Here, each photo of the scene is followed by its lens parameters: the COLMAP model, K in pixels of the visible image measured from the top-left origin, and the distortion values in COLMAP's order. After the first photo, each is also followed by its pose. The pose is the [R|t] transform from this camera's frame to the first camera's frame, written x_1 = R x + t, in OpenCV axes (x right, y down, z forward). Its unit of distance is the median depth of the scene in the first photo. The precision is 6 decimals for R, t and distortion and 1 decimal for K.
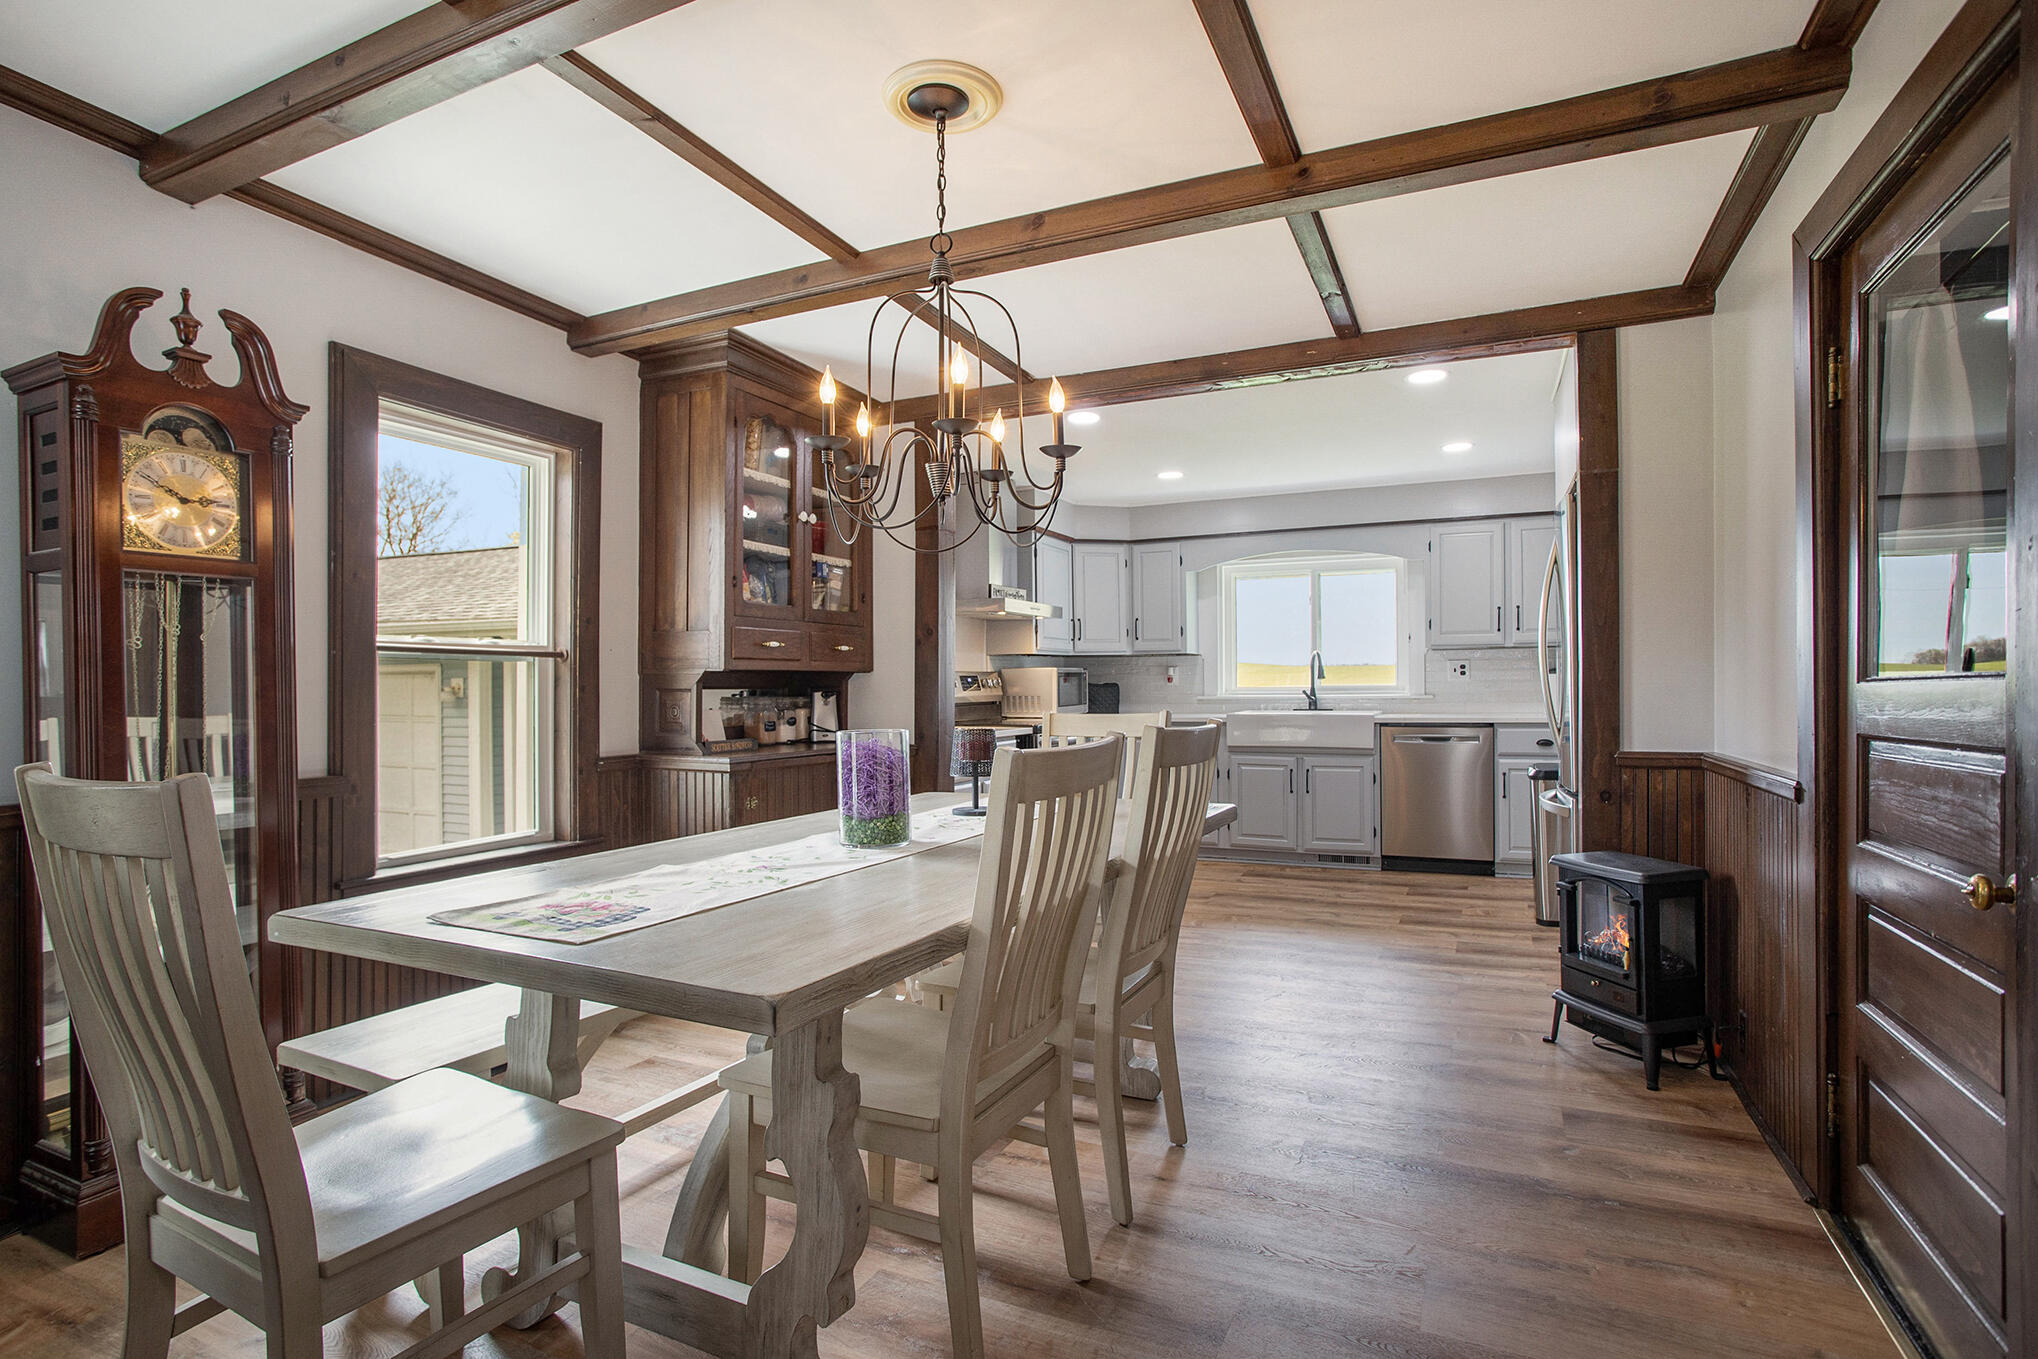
lens RADIAL K [[993.8, 0, 1020.0], [0, 993.8, 691.0], [0, 0, 1]] dist [-0.017972, 0.001258]
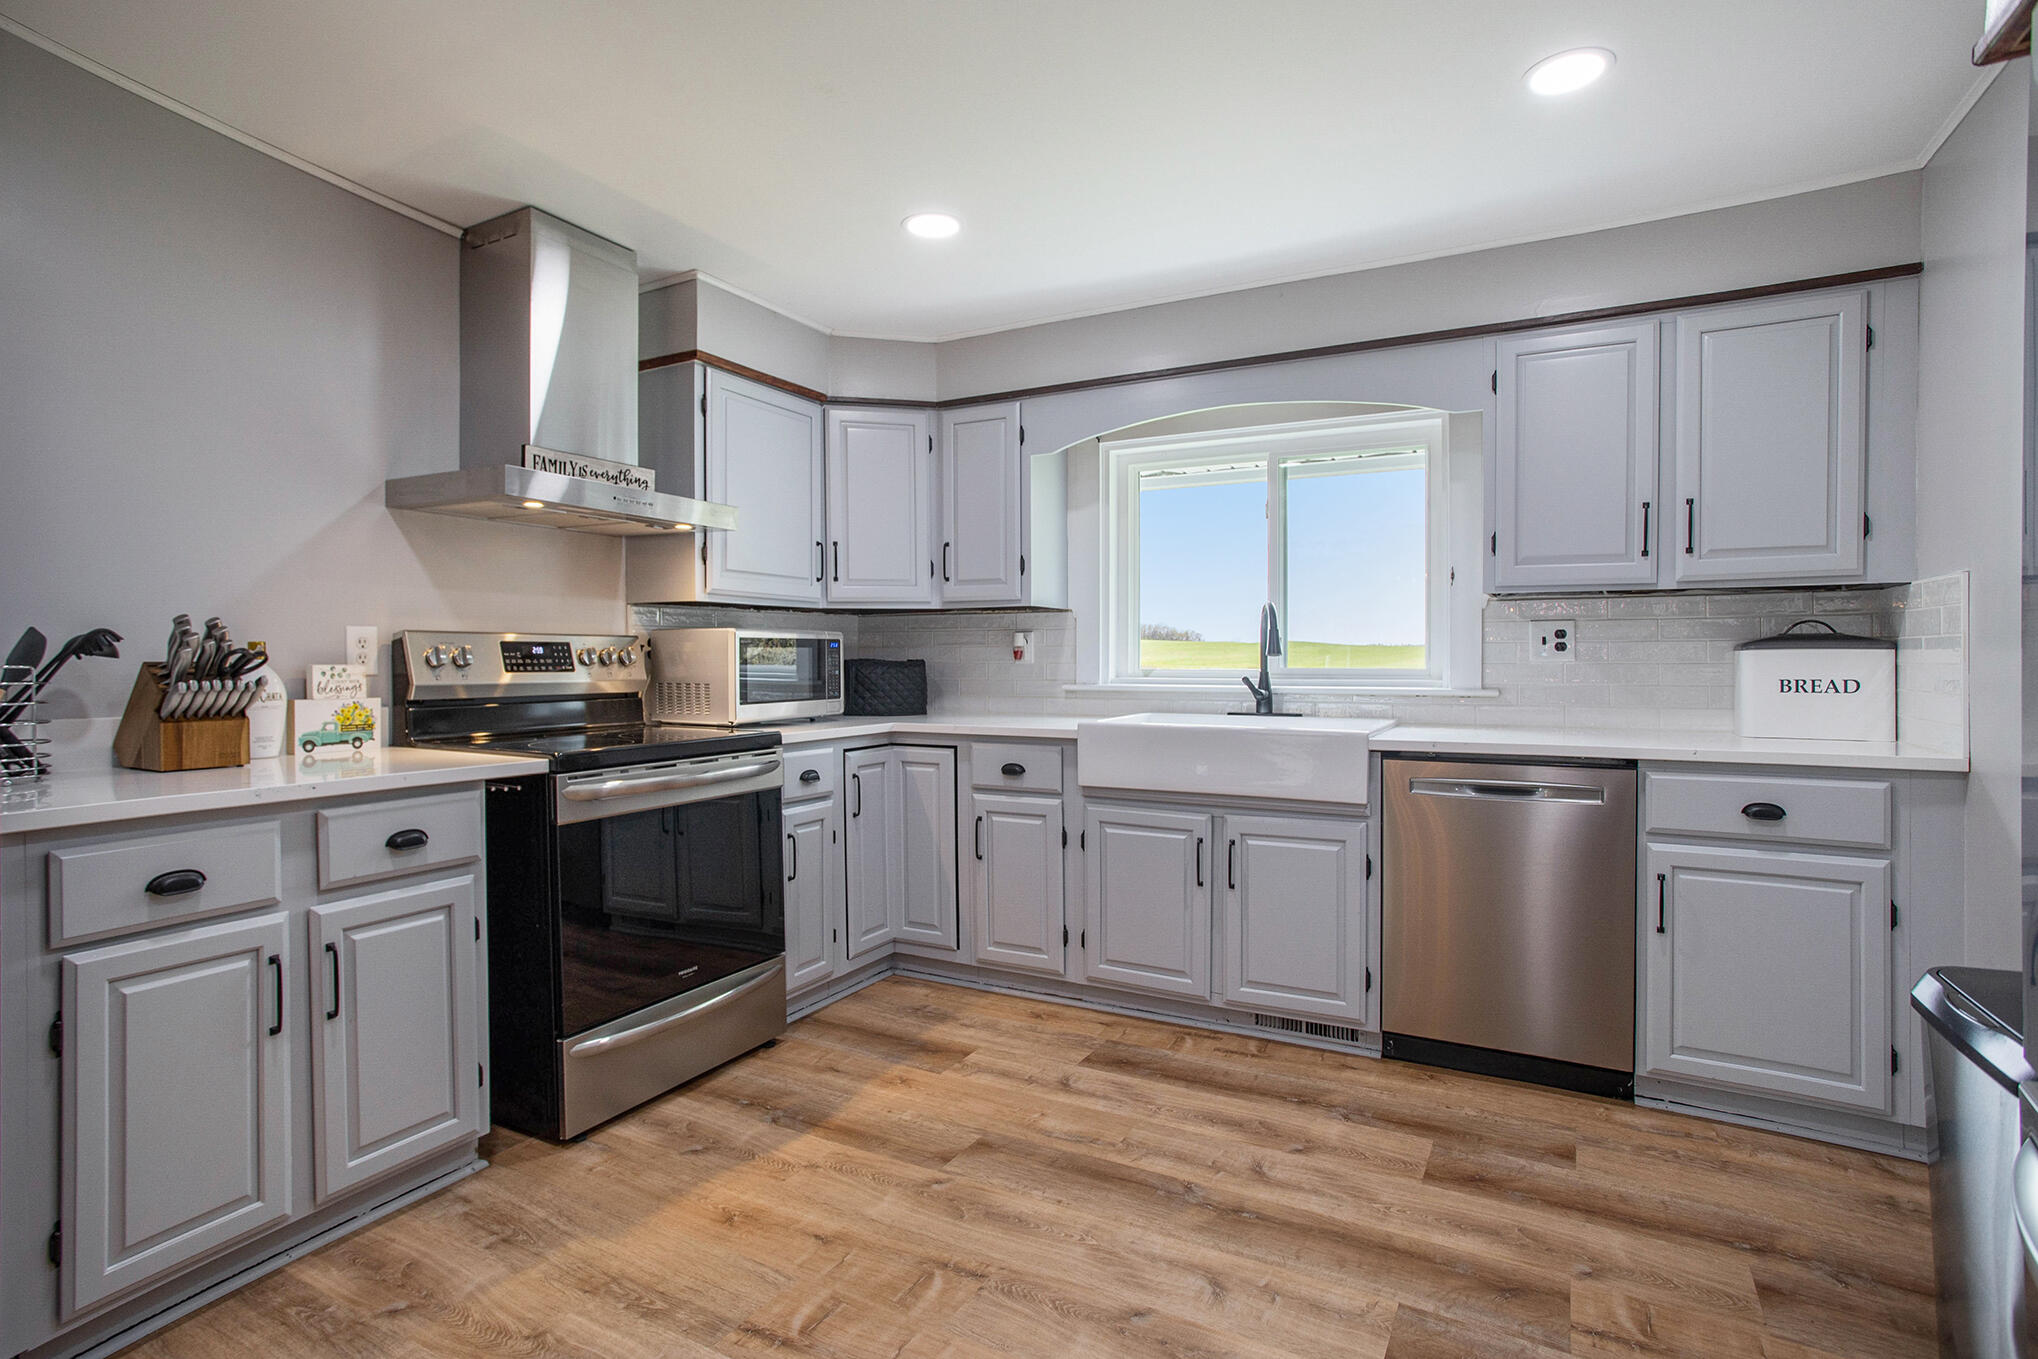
lens RADIAL K [[993.8, 0, 1013.8], [0, 993.8, 666.6], [0, 0, 1]] dist [-0.017972, 0.001258]
pose [[0.997778, 0.010370, -0.065811, 0.211181], [-0.010122, 0.999940, 0.004096, -0.007540], [0.065849, -0.003421, 0.997824, 0.499314]]
